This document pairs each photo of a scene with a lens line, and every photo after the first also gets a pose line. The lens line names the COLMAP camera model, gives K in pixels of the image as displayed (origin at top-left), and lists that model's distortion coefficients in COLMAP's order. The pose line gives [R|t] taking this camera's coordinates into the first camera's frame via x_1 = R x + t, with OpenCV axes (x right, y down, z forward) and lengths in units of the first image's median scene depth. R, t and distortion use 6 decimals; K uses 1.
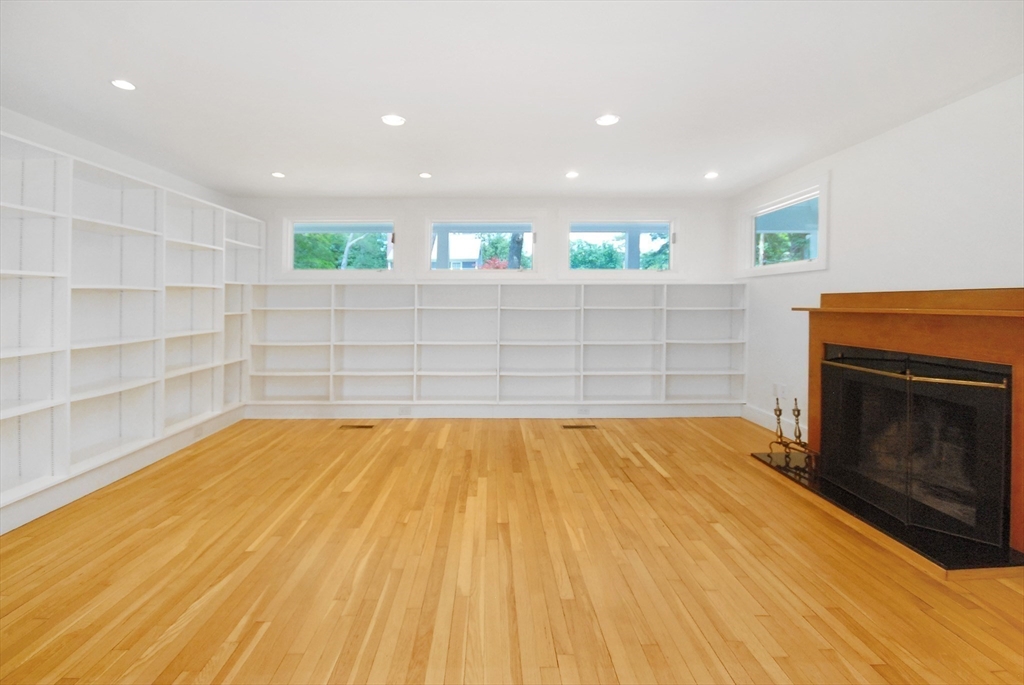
lens RADIAL K [[465.6, 0, 495.9], [0, 465.6, 297.4], [0, 0, 1]] dist [-0.000445, 0.000149]
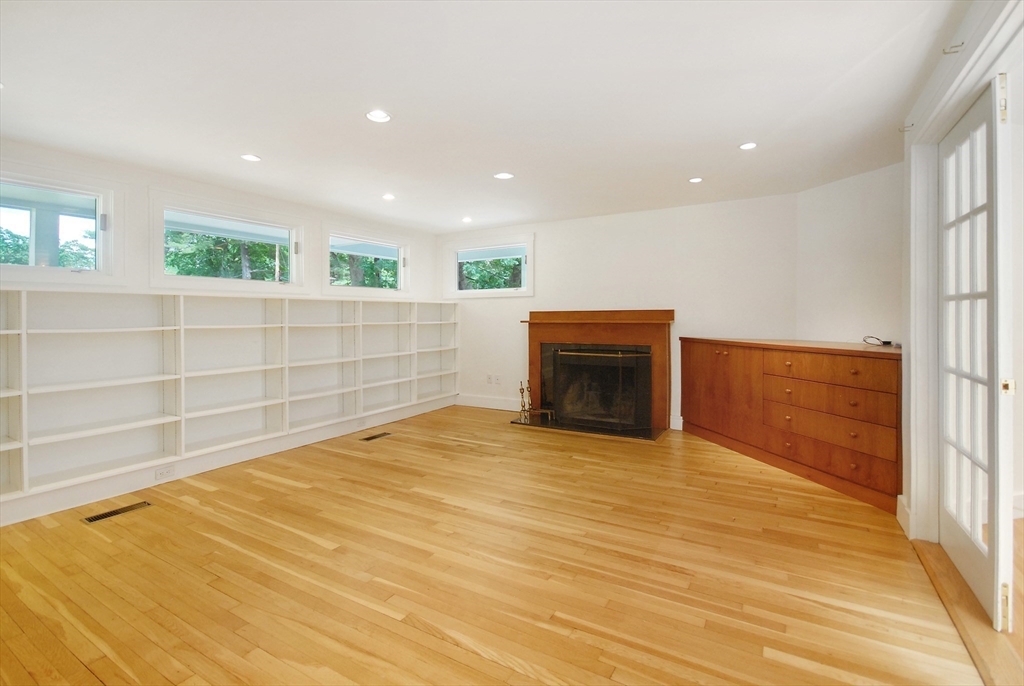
lens RADIAL K [[470.5, 0, 500.7], [0, 470.5, 314.8], [0, 0, 1]] dist [-0.001933, -0.000842]
pose [[0.529840, 0.002307, 0.848094, -0.812631], [-0.004365, 0.999990, 0.000006, 0.004109], [-0.848086, -0.003706, 0.529846, 0.292365]]
